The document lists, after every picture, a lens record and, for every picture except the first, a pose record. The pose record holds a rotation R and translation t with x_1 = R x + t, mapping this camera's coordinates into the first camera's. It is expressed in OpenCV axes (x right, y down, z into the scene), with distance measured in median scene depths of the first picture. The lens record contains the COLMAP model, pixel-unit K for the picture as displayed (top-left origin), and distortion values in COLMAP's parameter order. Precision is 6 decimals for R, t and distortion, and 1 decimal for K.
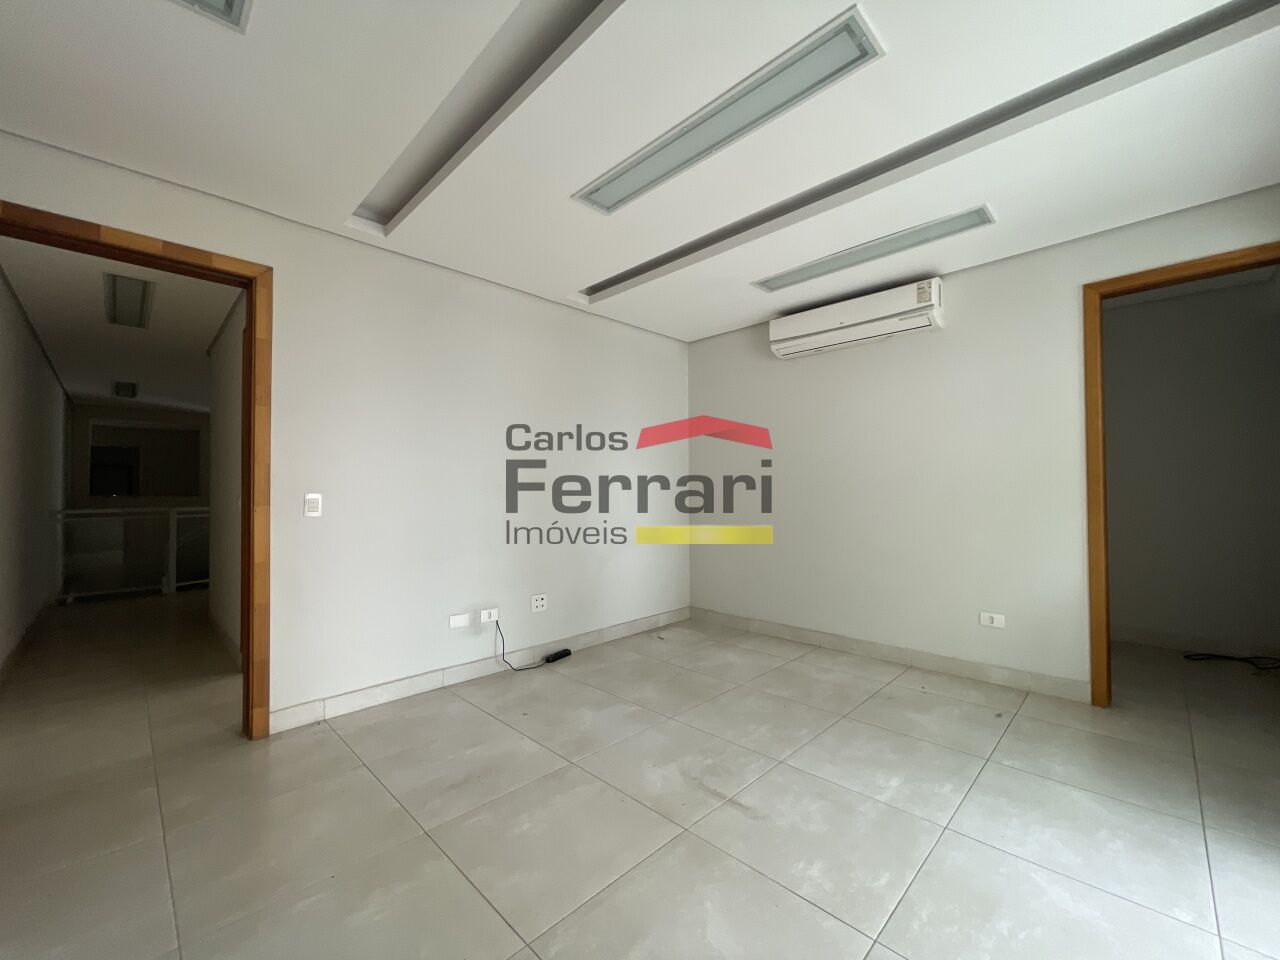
lens RADIAL K [[516.2, 0, 641.2], [0, 516.2, 481.4], [0, 0, 1]] dist [-0.003361, 0.000538]
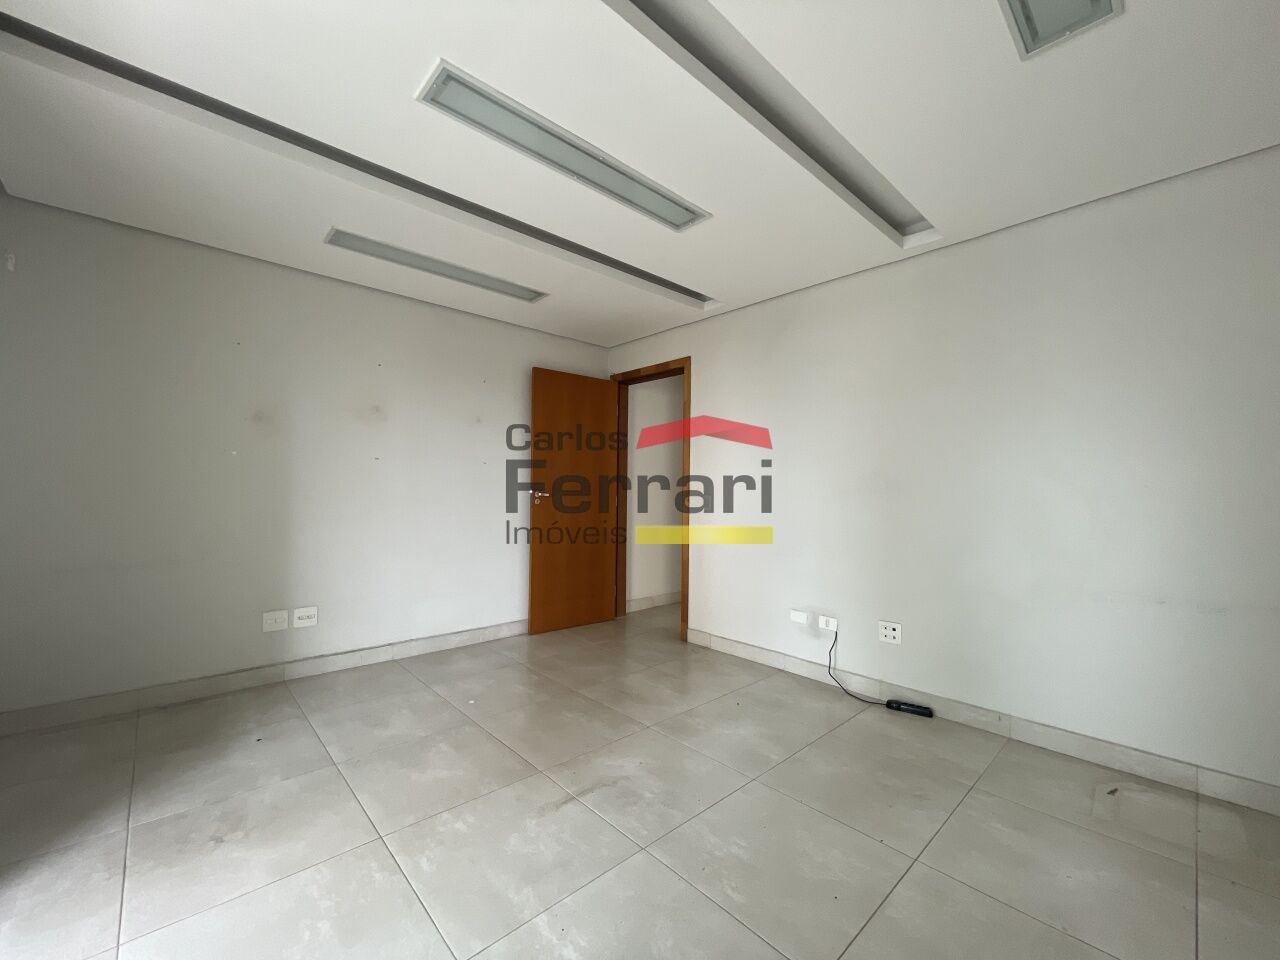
lens RADIAL K [[516.2, 0, 641.3], [0, 516.2, 482.5], [0, 0, 1]] dist [-0.003361, 0.000538]
pose [[-0.033647, -0.009320, -0.999390, 0.865701], [0.008722, 0.999916, -0.009619, -0.001739], [0.999396, -0.009040, -0.033563, 0.844428]]
